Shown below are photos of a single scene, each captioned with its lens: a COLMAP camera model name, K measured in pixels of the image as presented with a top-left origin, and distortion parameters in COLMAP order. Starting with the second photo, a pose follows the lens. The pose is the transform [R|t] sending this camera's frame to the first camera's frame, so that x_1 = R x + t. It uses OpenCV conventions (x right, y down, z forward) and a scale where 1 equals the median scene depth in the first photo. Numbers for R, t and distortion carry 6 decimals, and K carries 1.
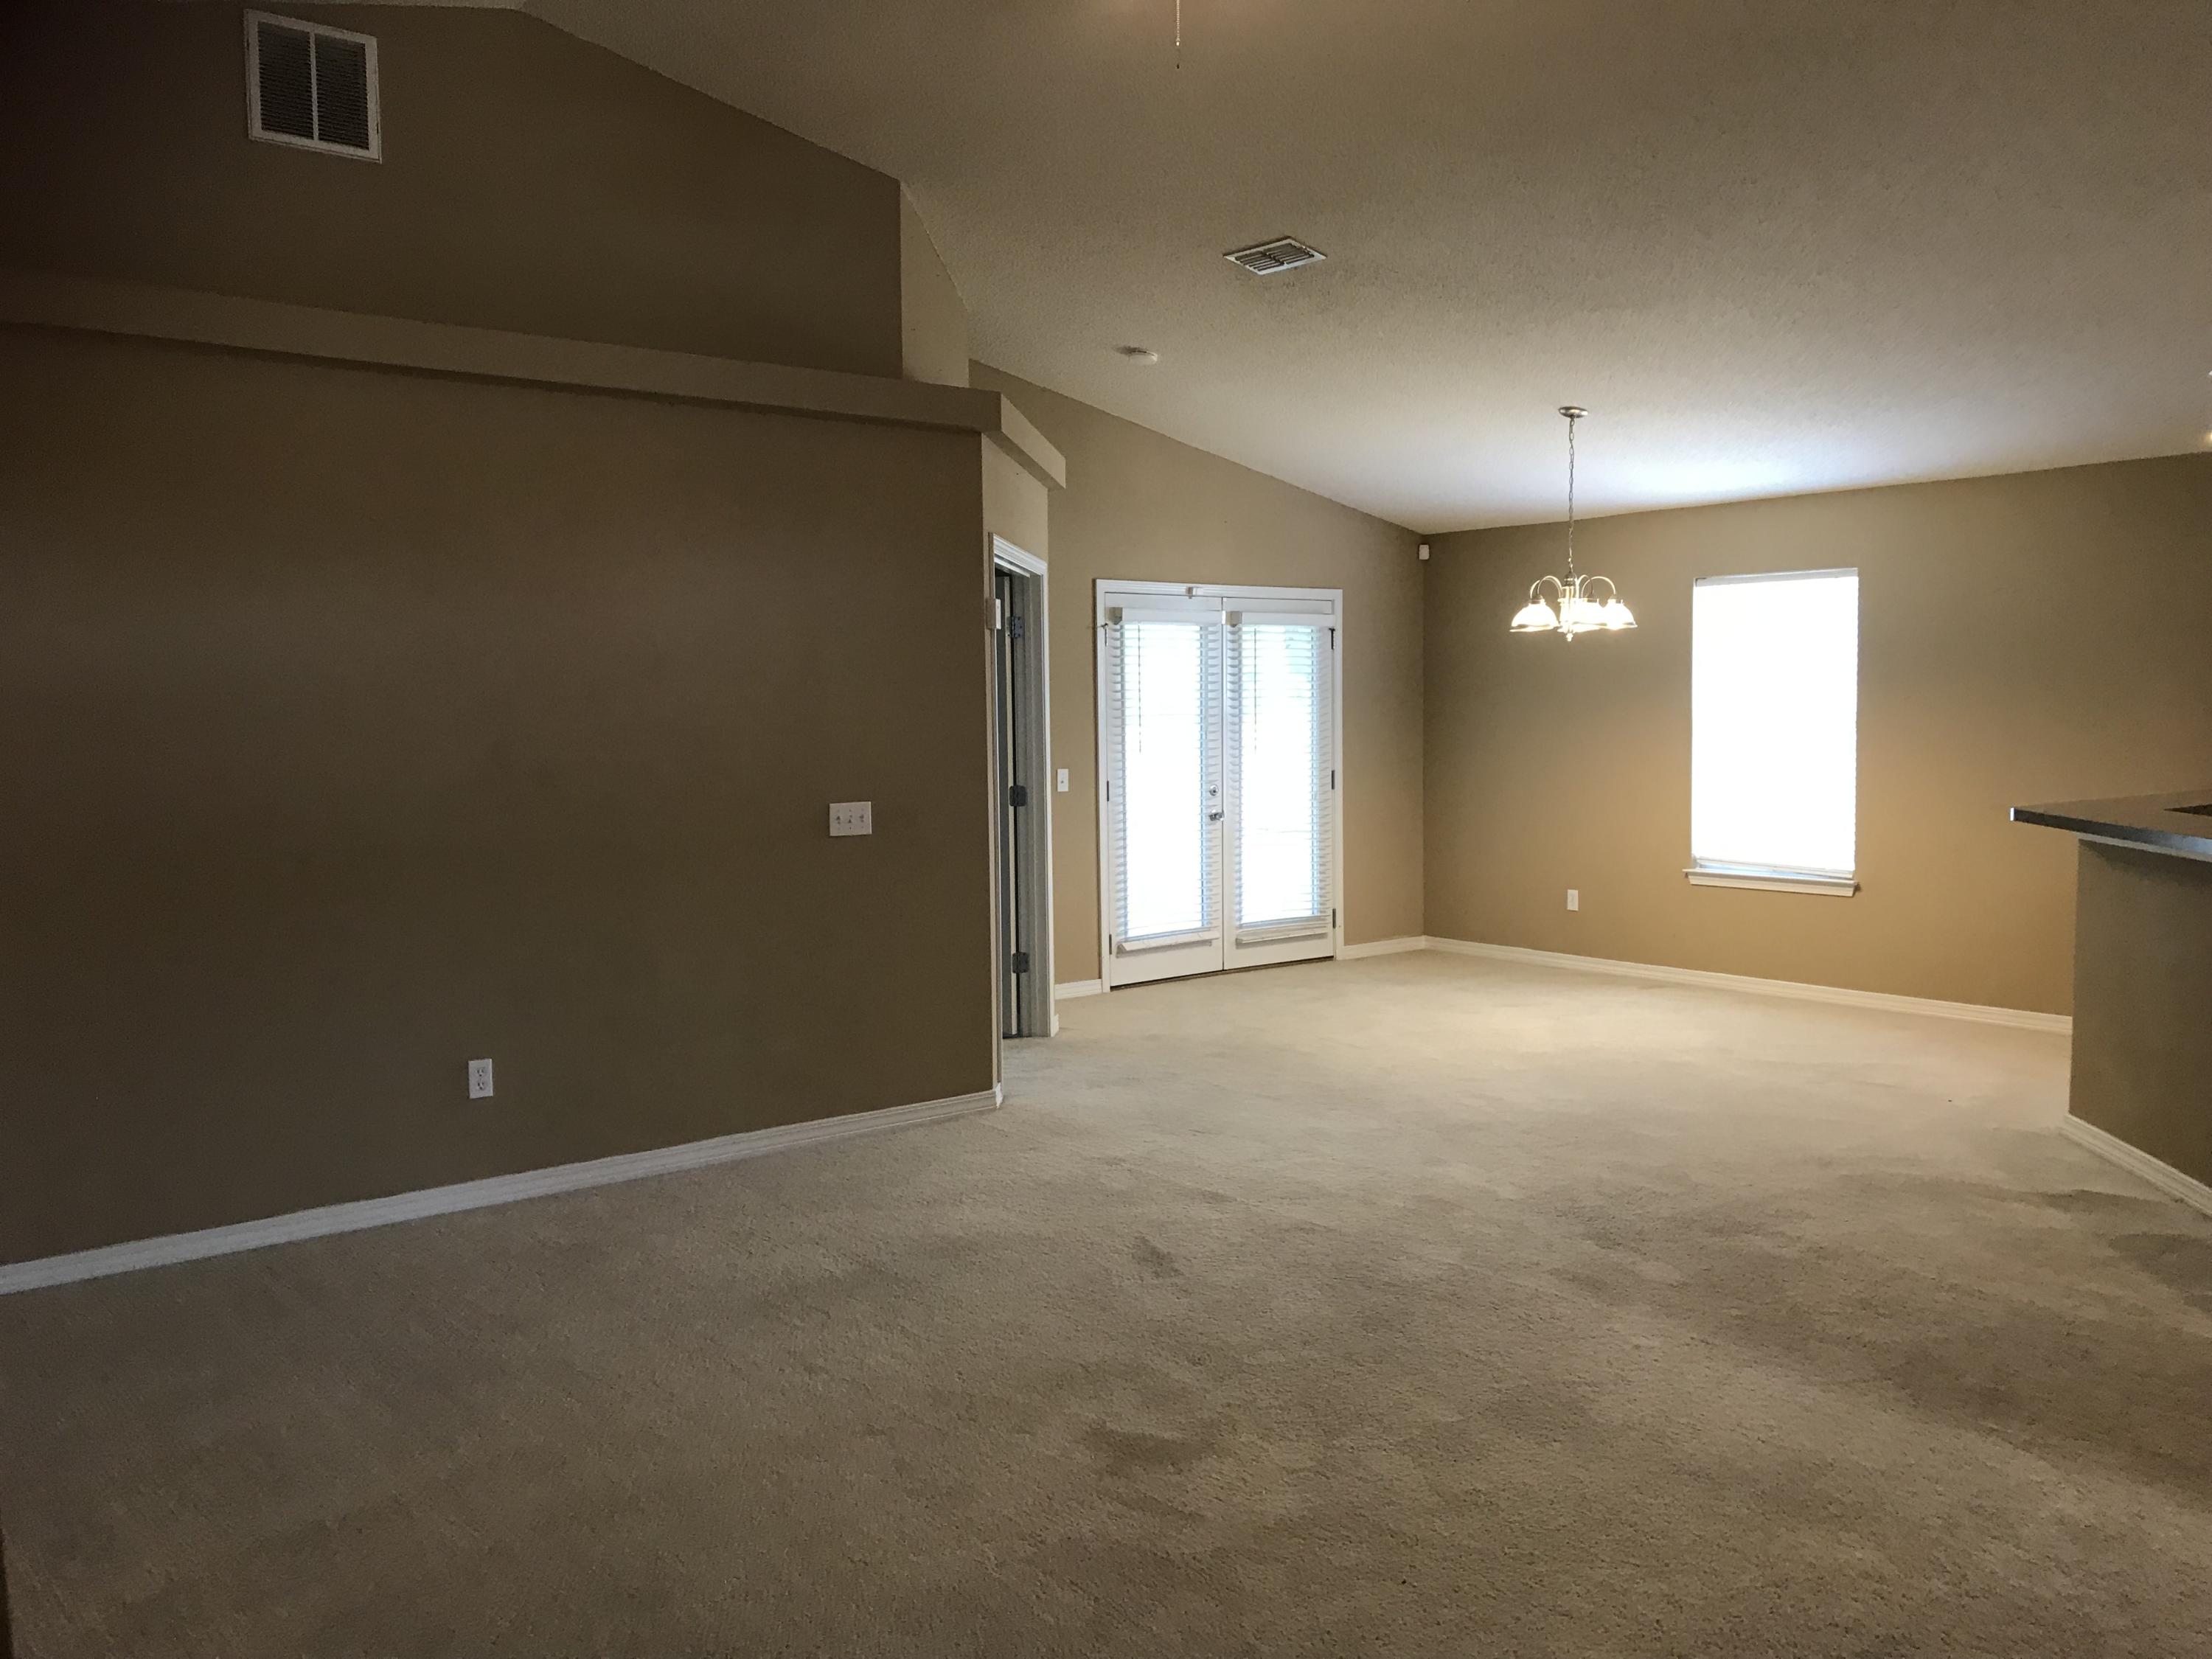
lens RADIAL K [[1811.6, 0, 1129.3], [0, 1811.6, 832.5], [0, 0, 1]] dist [0.053994, -0.055333]
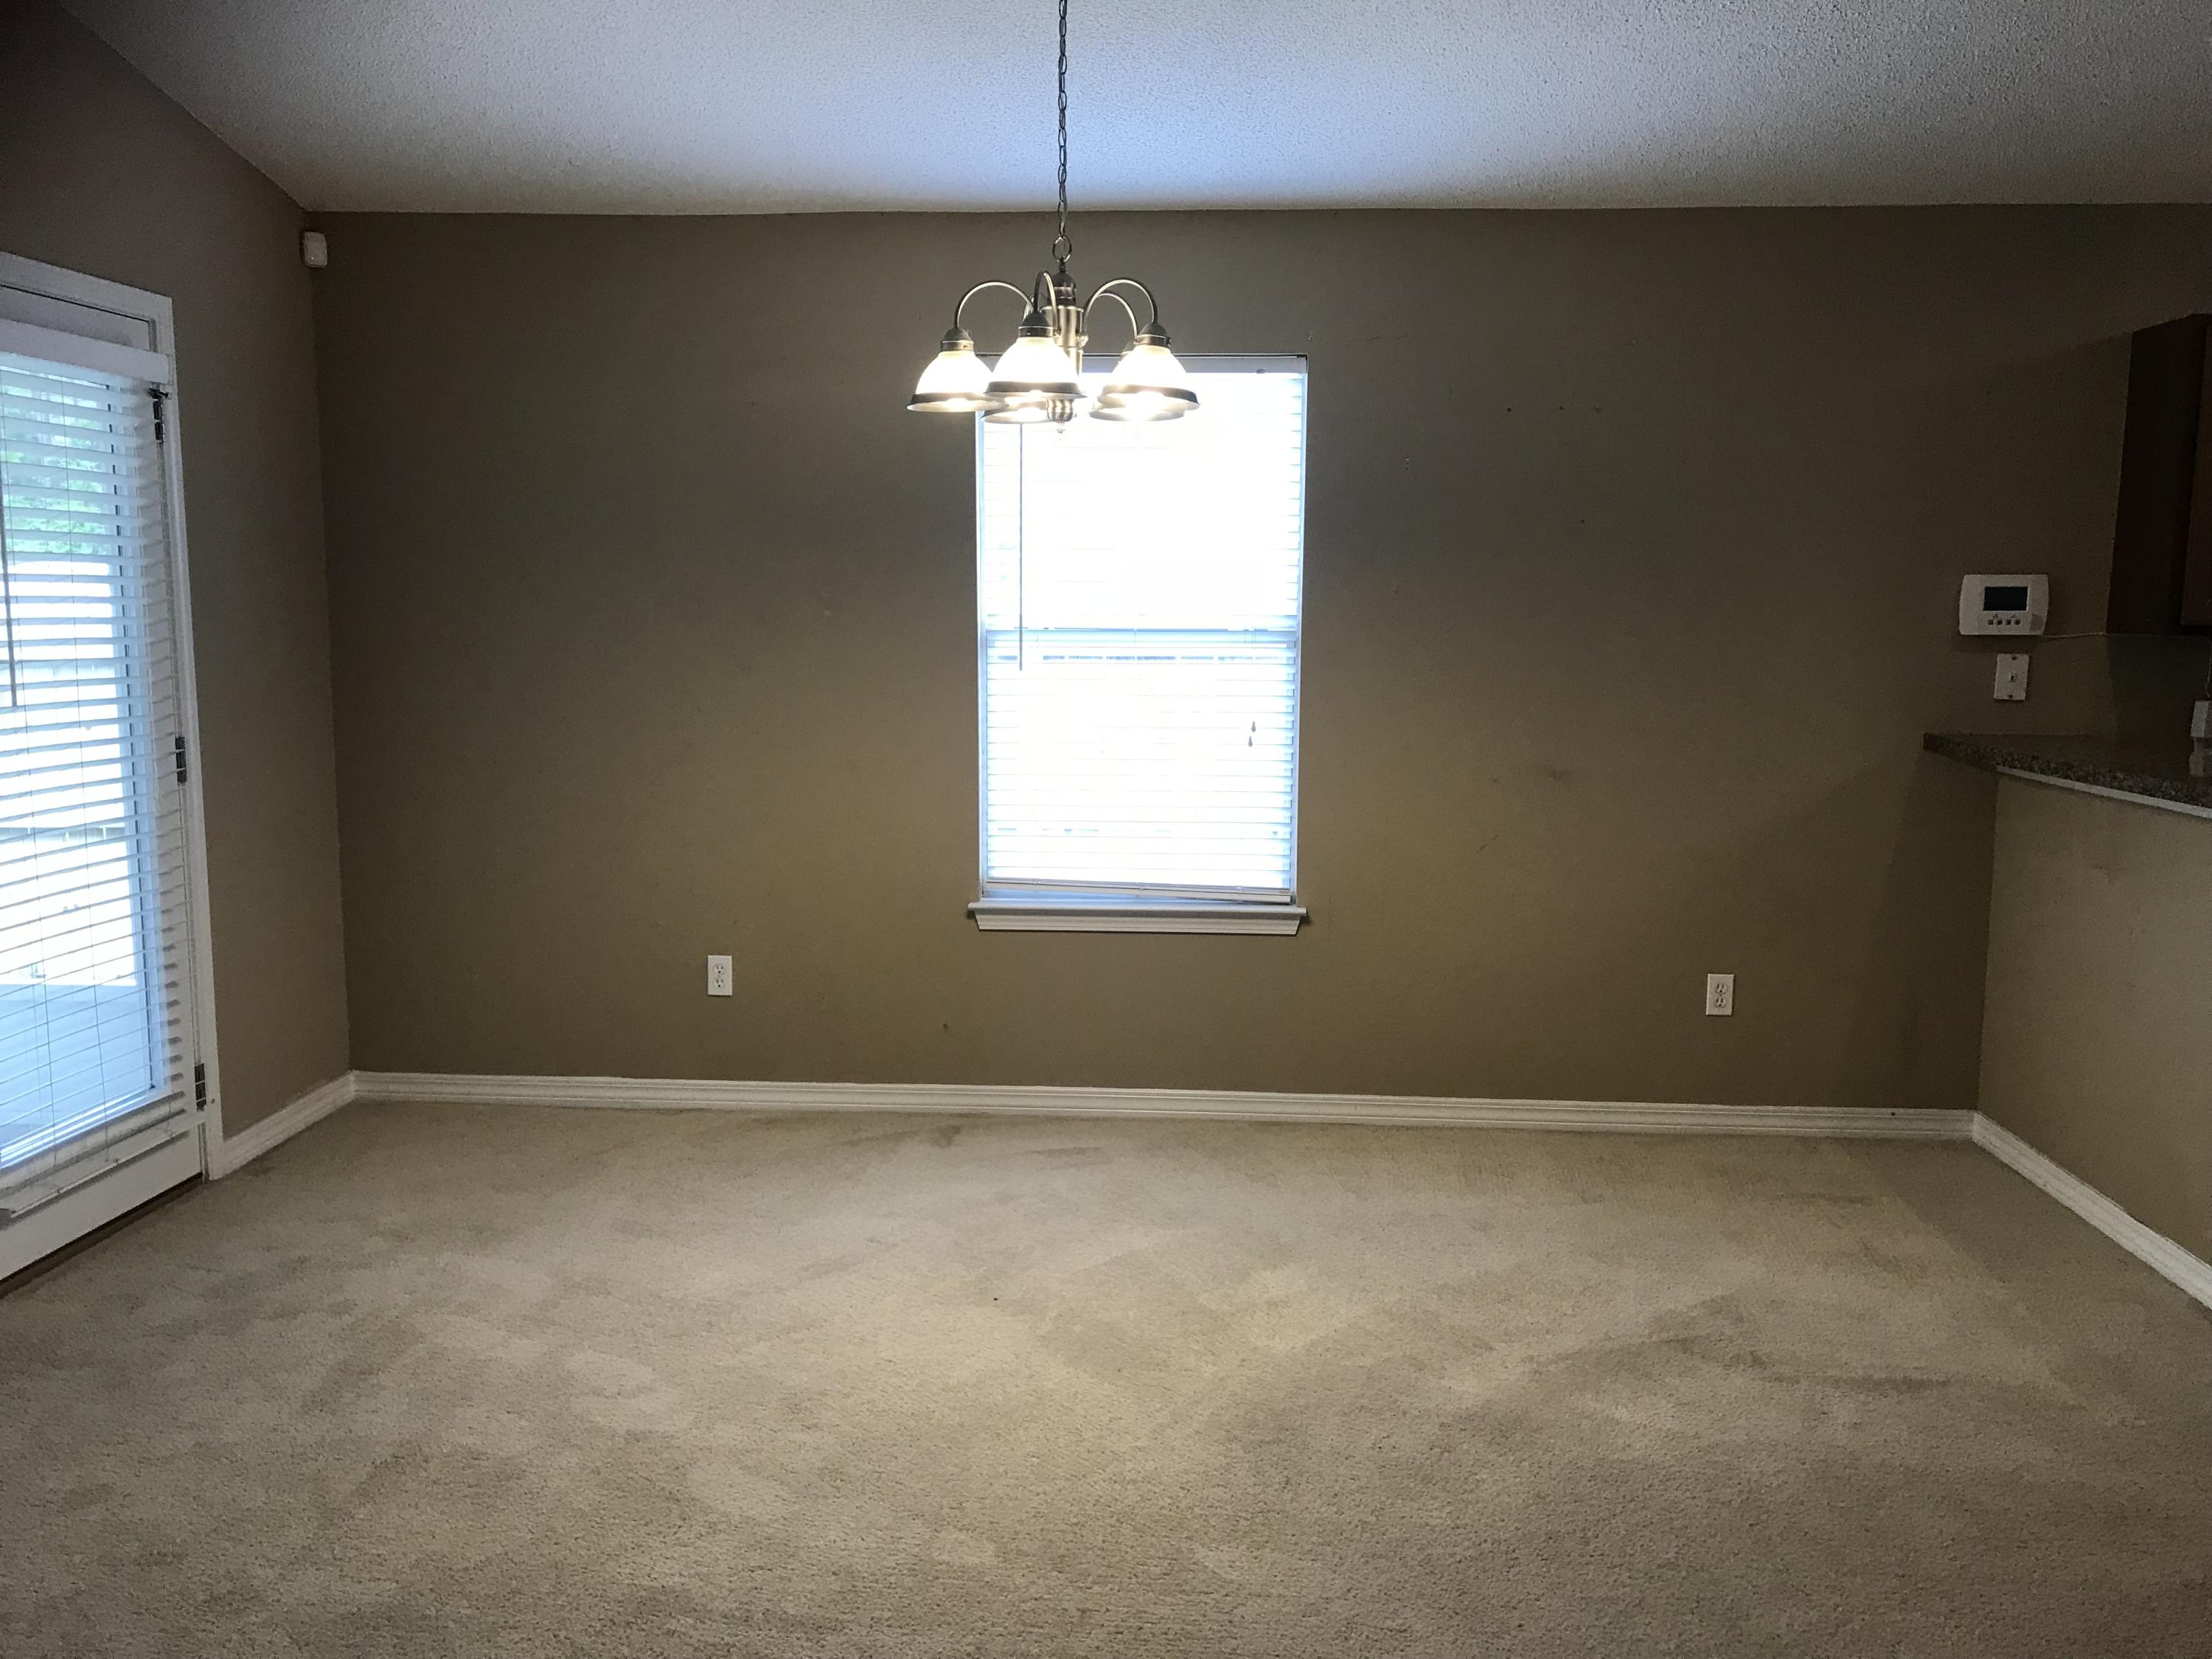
lens RADIAL K [[1811.6, 0, 1116.3], [0, 1811.6, 824.3], [0, 0, 1]] dist [0.053994, -0.055333]
pose [[0.677034, -0.076493, 0.731966, -0.061148], [0.037761, 0.996884, 0.069251, -0.042321], [-0.734983, -0.019245, 0.677813, 0.660063]]
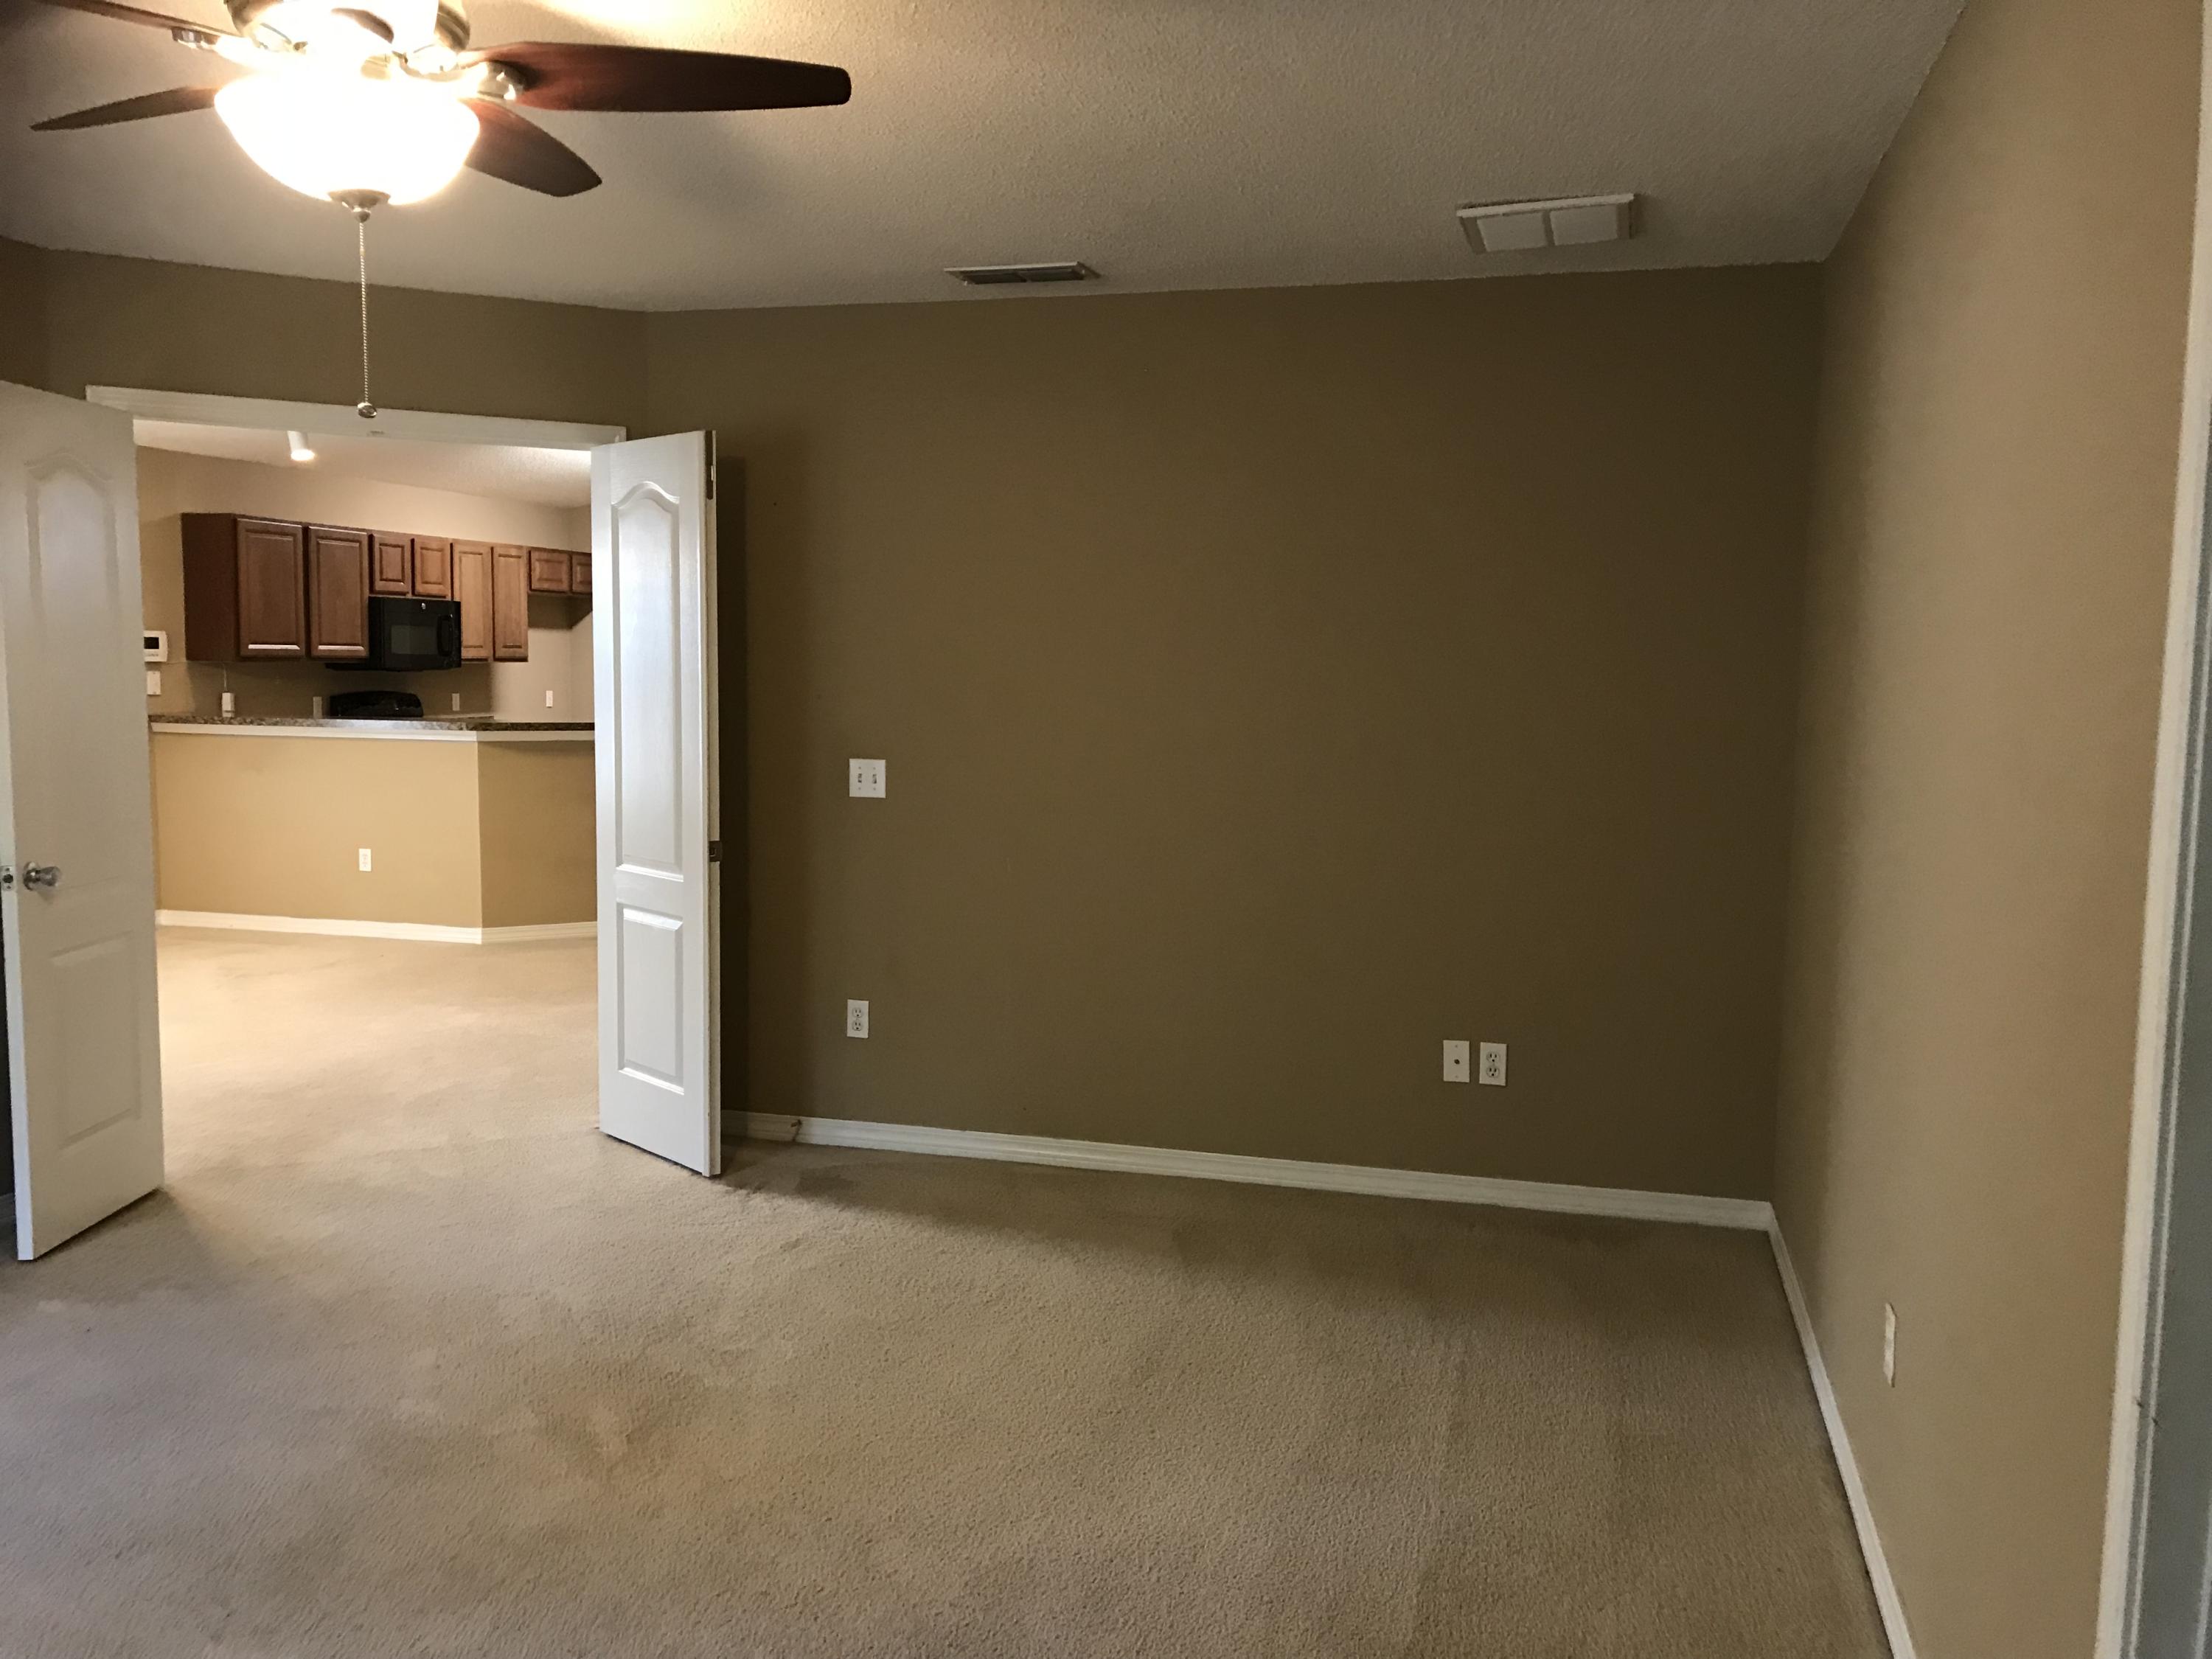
lens RADIAL K [[1811.6, 0, 1089.4], [0, 1811.6, 821.1], [0, 0, 1]] dist [0.053994, -0.055333]
pose [[-0.570842, -0.072302, 0.817870, -0.679923], [0.052209, 0.990903, 0.124039, -0.062920], [-0.819398, 0.113506, -0.561874, 1.004001]]
